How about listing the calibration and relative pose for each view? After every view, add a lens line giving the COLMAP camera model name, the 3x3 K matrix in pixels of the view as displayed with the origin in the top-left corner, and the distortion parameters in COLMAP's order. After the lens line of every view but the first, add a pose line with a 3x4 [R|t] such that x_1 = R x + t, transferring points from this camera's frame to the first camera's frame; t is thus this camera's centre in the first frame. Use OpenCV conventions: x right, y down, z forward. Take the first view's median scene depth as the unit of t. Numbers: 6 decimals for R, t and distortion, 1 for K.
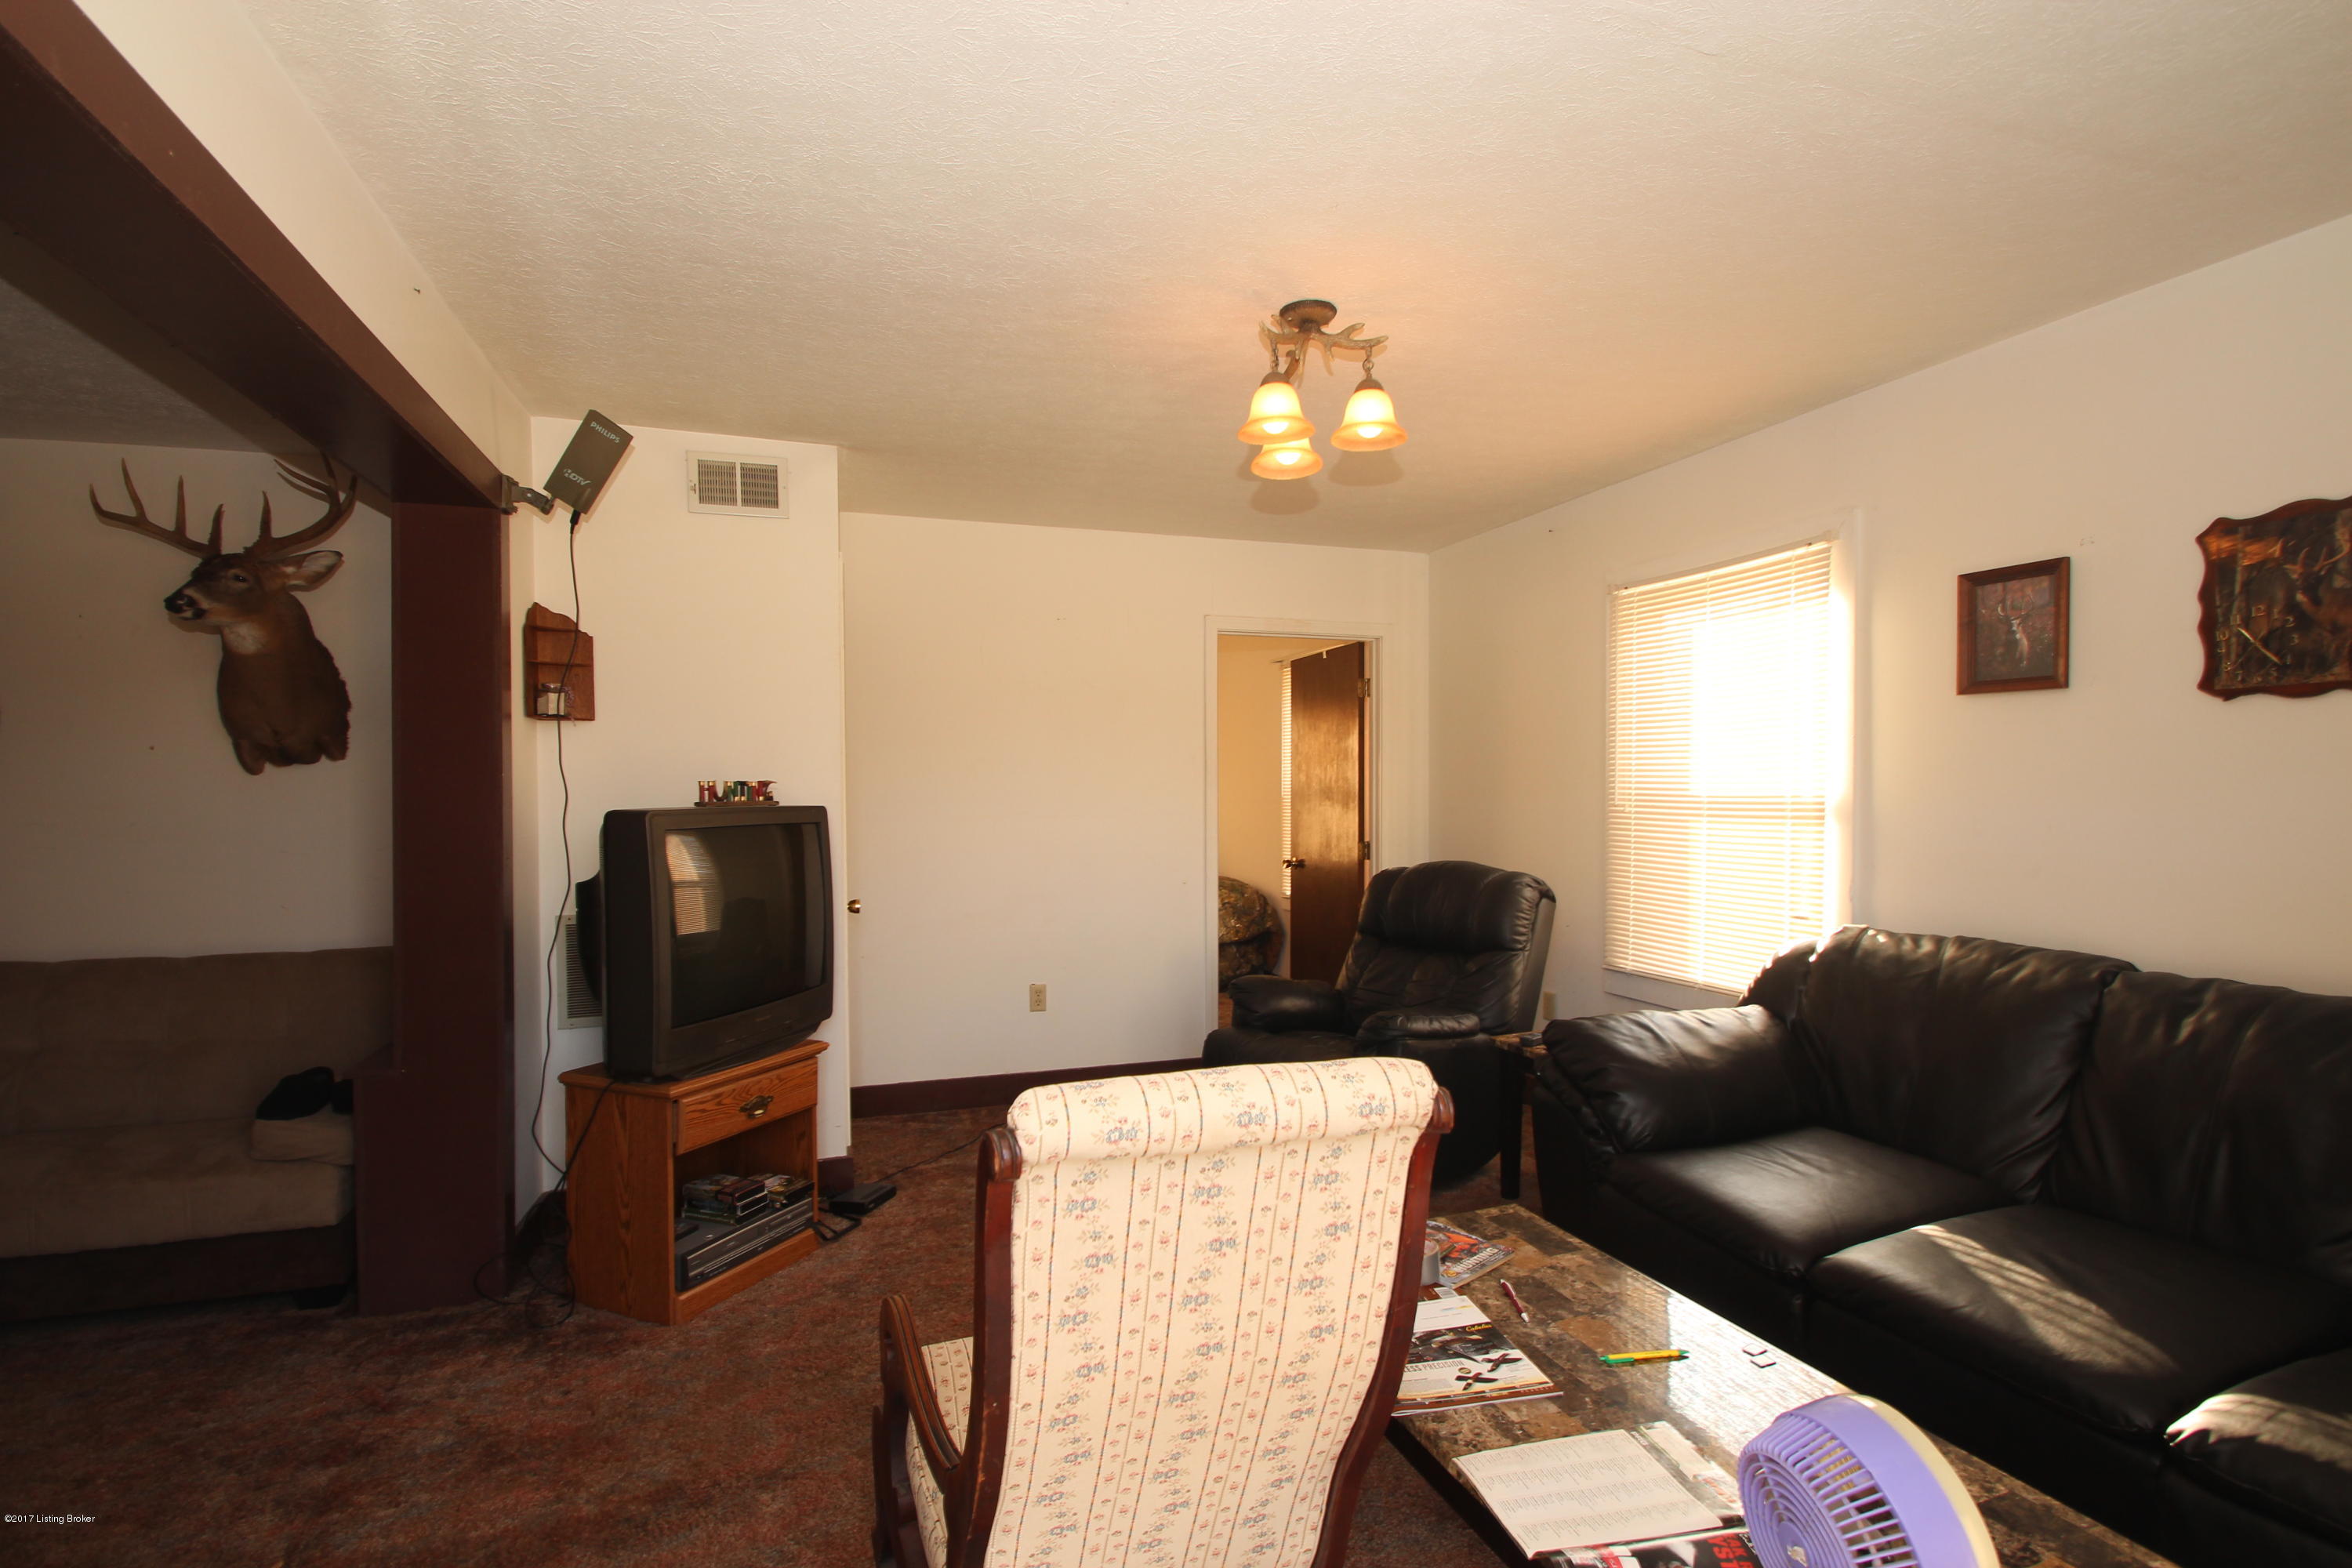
lens RADIAL K [[1104.7, 0, 1171.2], [0, 1104.7, 824.1], [0, 0, 1]] dist [-0.003048, -0.020103]
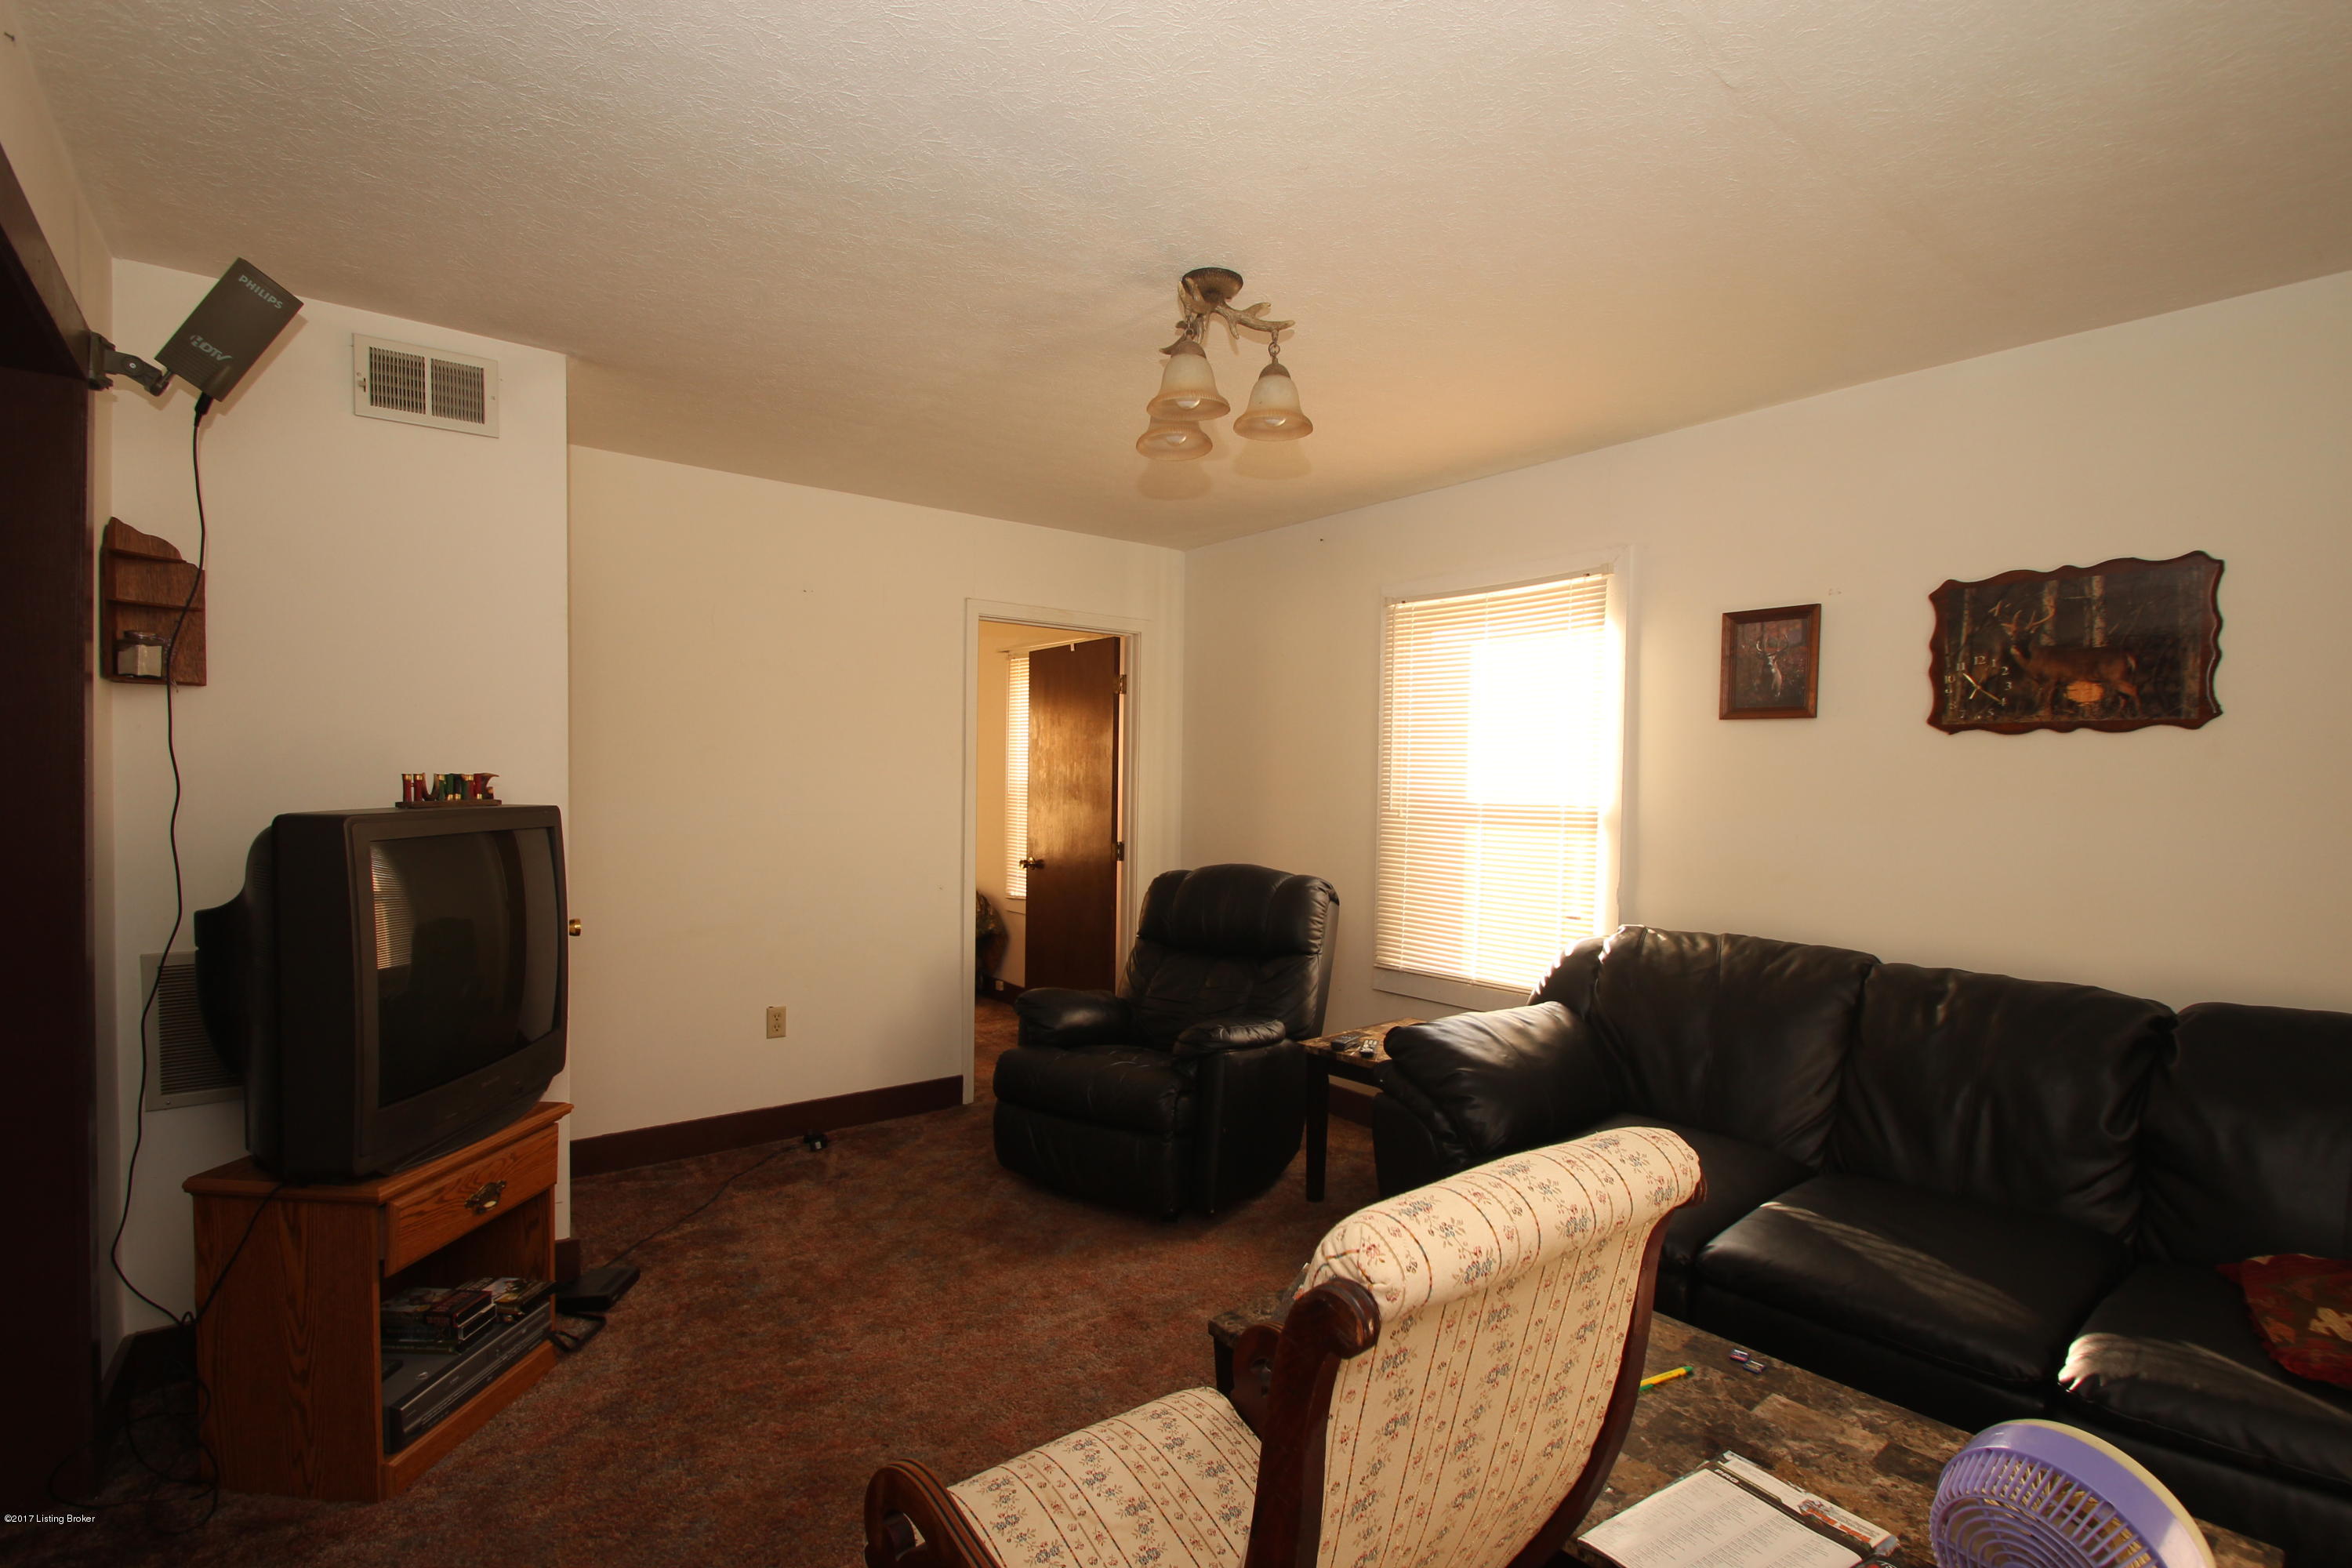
lens RADIAL K [[1101.3, 0, 1174.2], [0, 1101.3, 822.3], [0, 0, 1]] dist [0.002245, -0.020500]
pose [[0.941506, 0.004985, 0.336958, -0.181862], [-0.007811, 0.999945, 0.007032, -0.015193], [-0.336905, -0.009253, 0.941493, 0.117571]]
